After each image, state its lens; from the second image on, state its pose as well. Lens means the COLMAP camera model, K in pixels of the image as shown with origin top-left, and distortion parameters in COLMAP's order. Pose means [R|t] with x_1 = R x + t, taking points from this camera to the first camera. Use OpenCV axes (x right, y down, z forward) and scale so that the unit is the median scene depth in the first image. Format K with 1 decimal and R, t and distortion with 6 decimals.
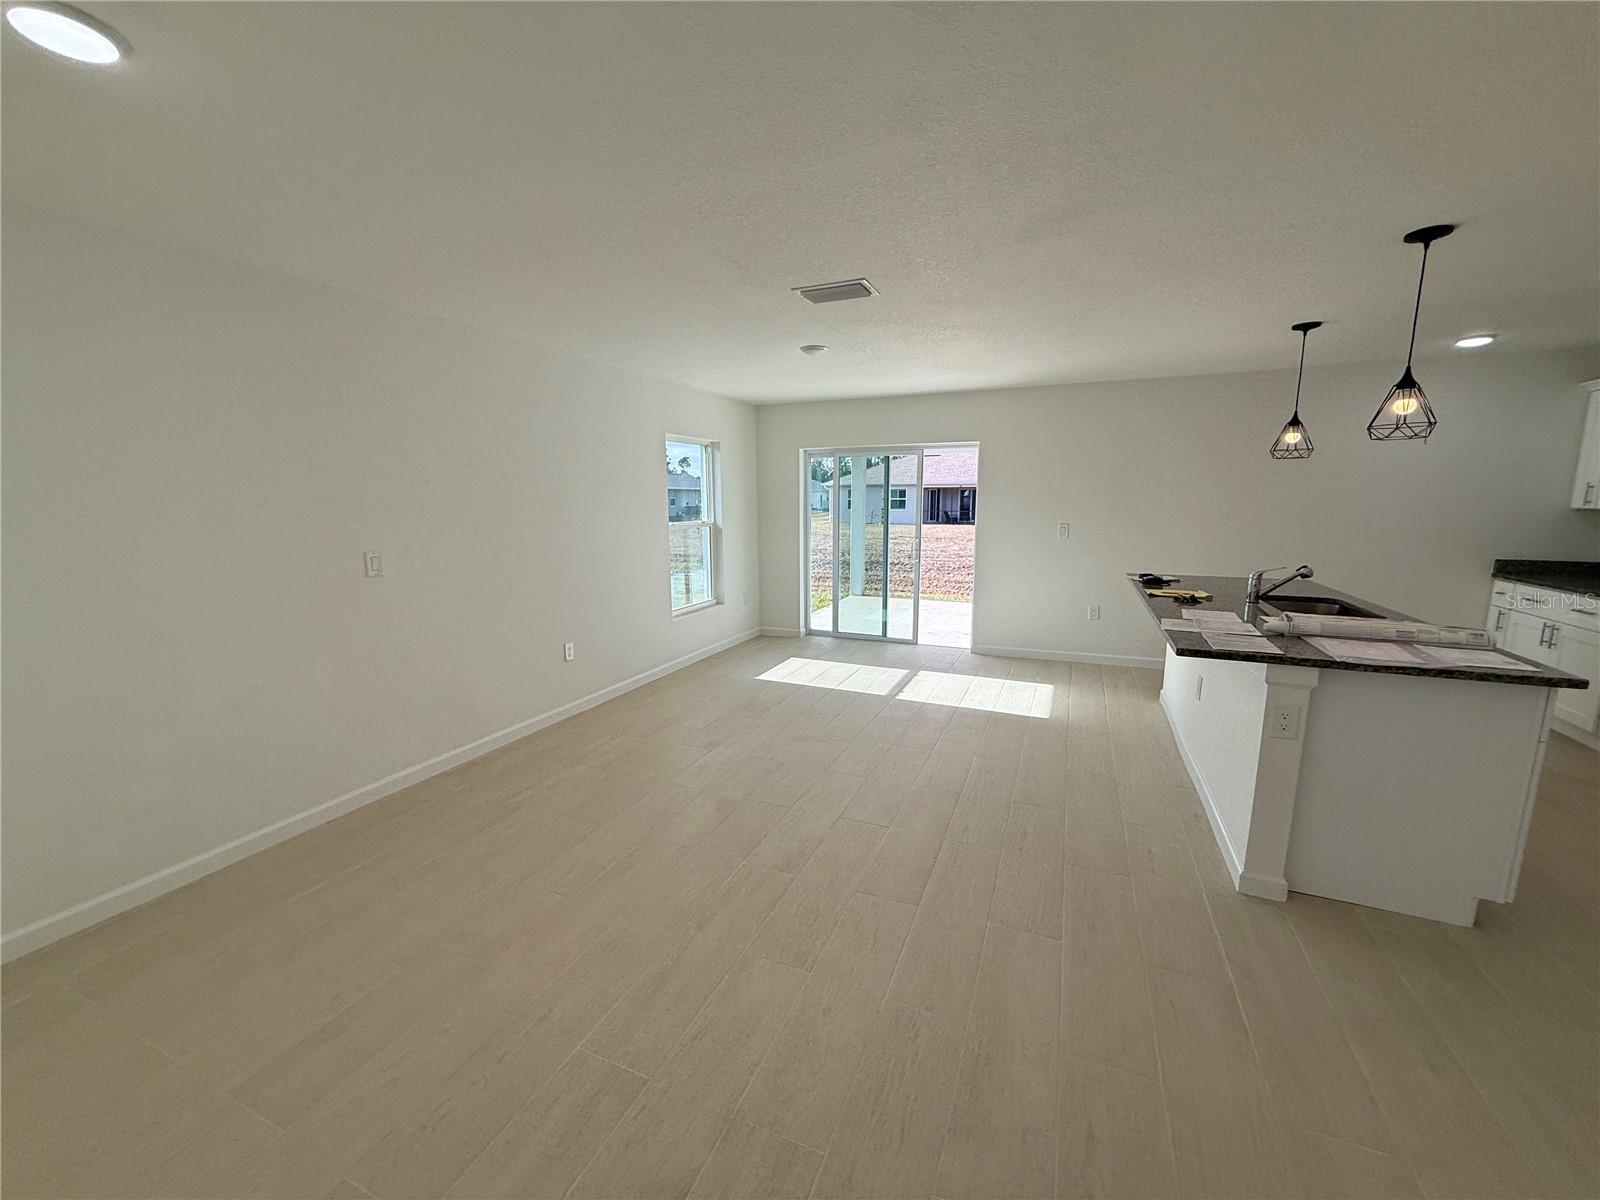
lens RADIAL K [[635.5, 0, 797.7], [0, 635.5, 603.0], [0, 0, 1]] dist [0.000800, -0.000487]
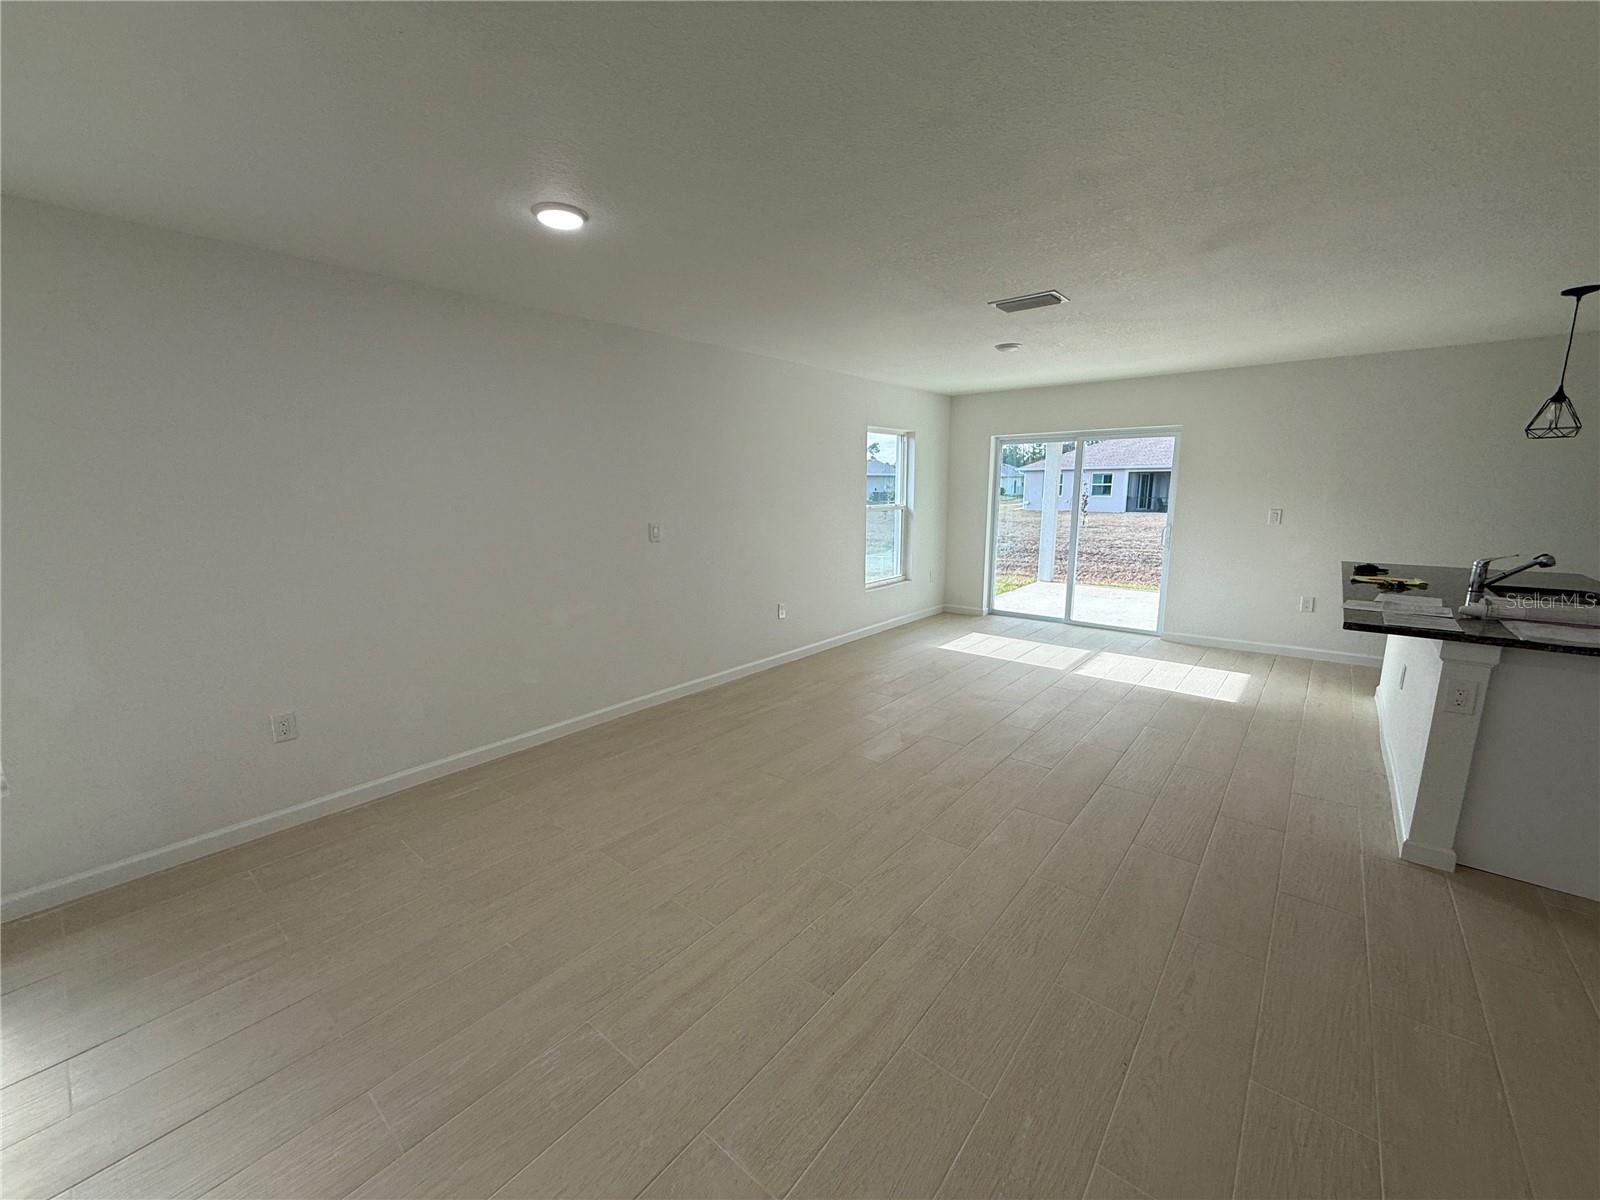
lens RADIAL K [[635.5, 0, 801.5], [0, 635.5, 601.1], [0, 0, 1]] dist [0.000800, -0.000487]
pose [[0.960202, 0.049268, -0.274927, 0.007250], [-0.044100, 0.998715, 0.024954, 0.030058], [0.275803, -0.011837, 0.961141, -0.171404]]
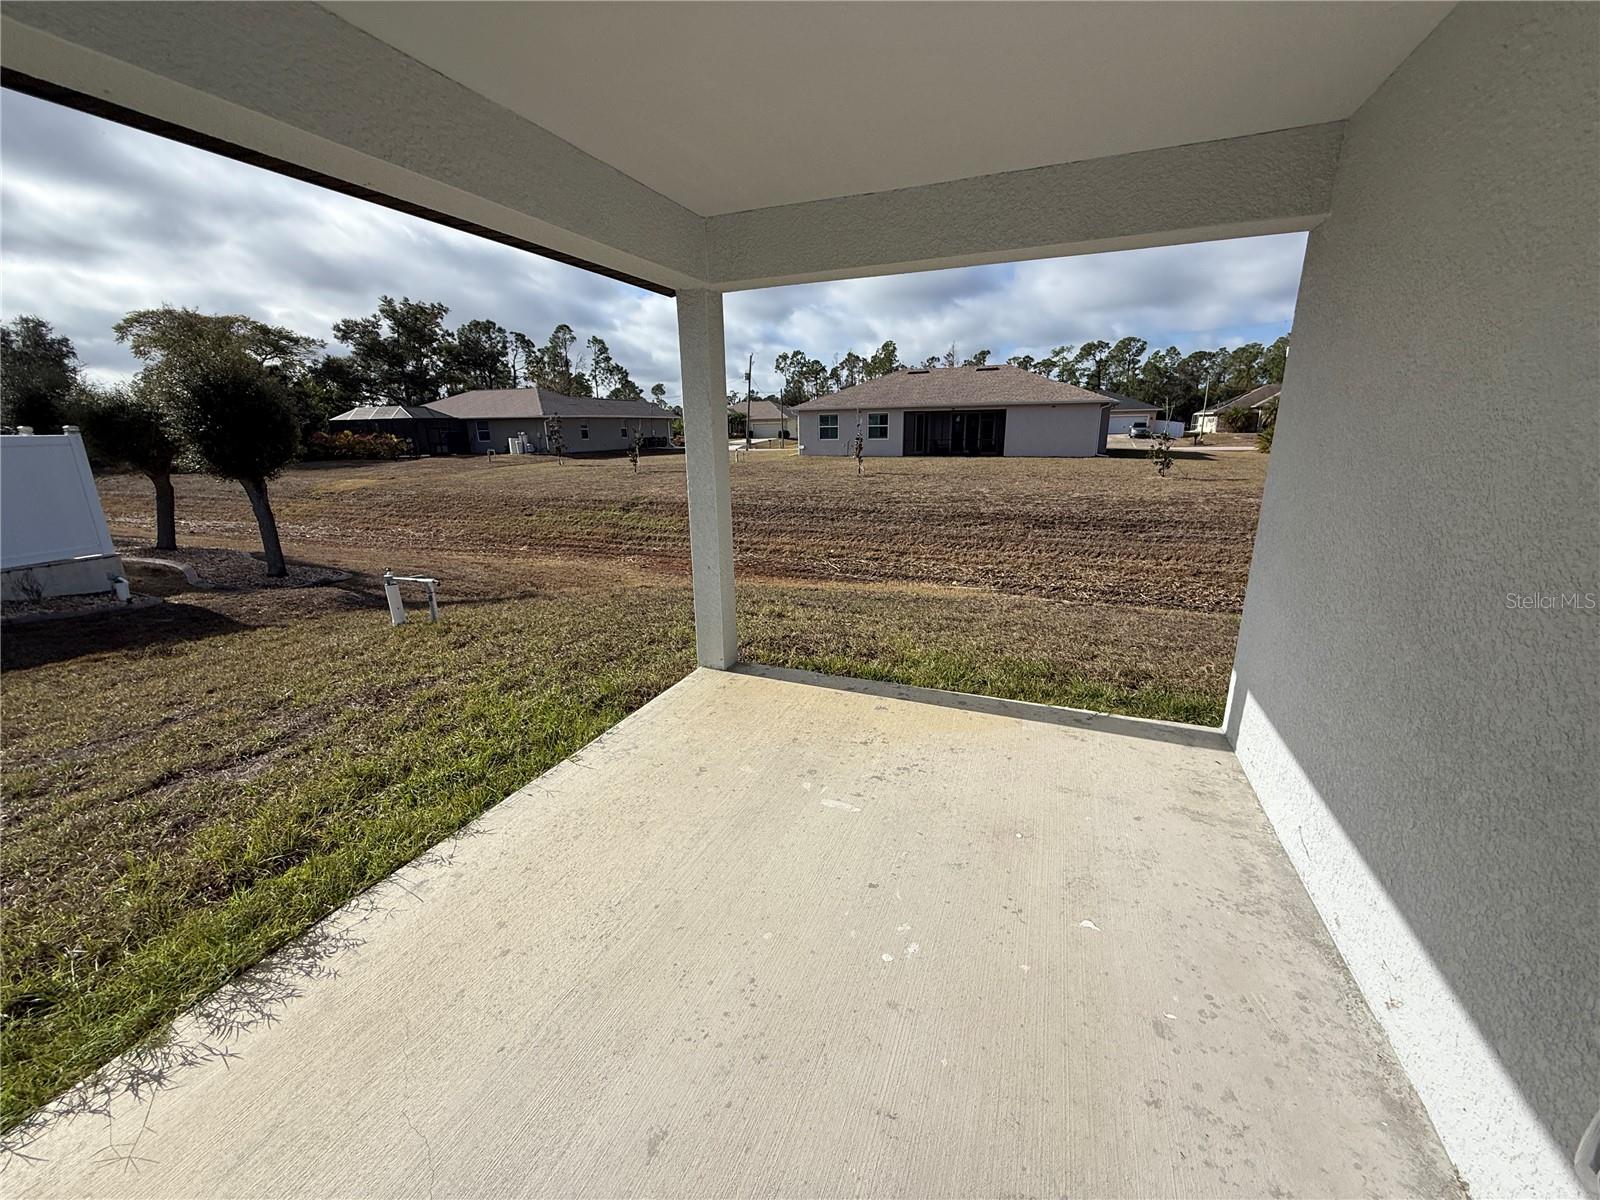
lens RADIAL K [[635.5, 0, 802.2], [0, 635.5, 596.2], [0, 0, 1]] dist [0.000800, -0.000487]
pose [[0.999542, -0.018890, 0.023626, 0.516682], [0.016525, 0.995189, 0.096574, -0.351652], [-0.025336, -0.096139, 0.995045, 2.276673]]
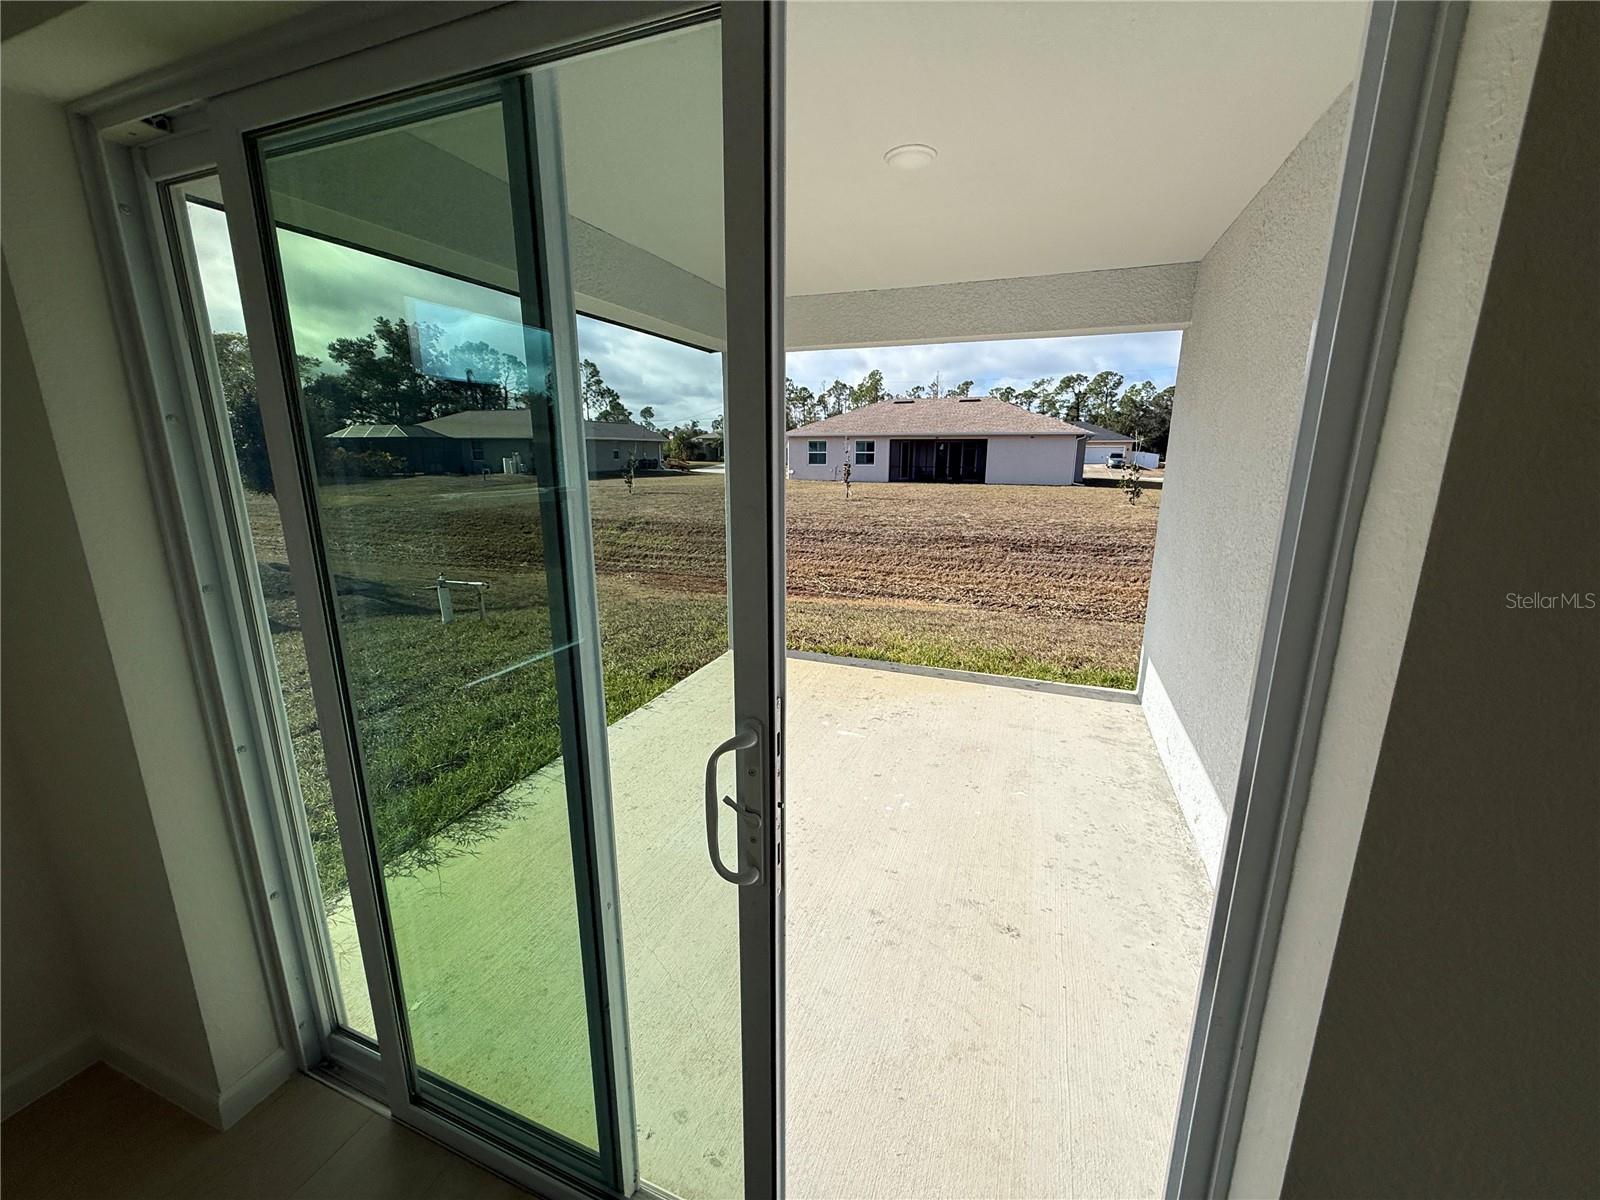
lens RADIAL K [[635.5, 0, 801.7], [0, 635.5, 596.8], [0, 0, 1]] dist [0.000800, -0.000487]
pose [[0.998832, -0.006280, 0.047908, 0.431704], [0.003332, 0.998109, 0.061370, -0.312054], [-0.048203, -0.061139, 0.996965, 1.927296]]
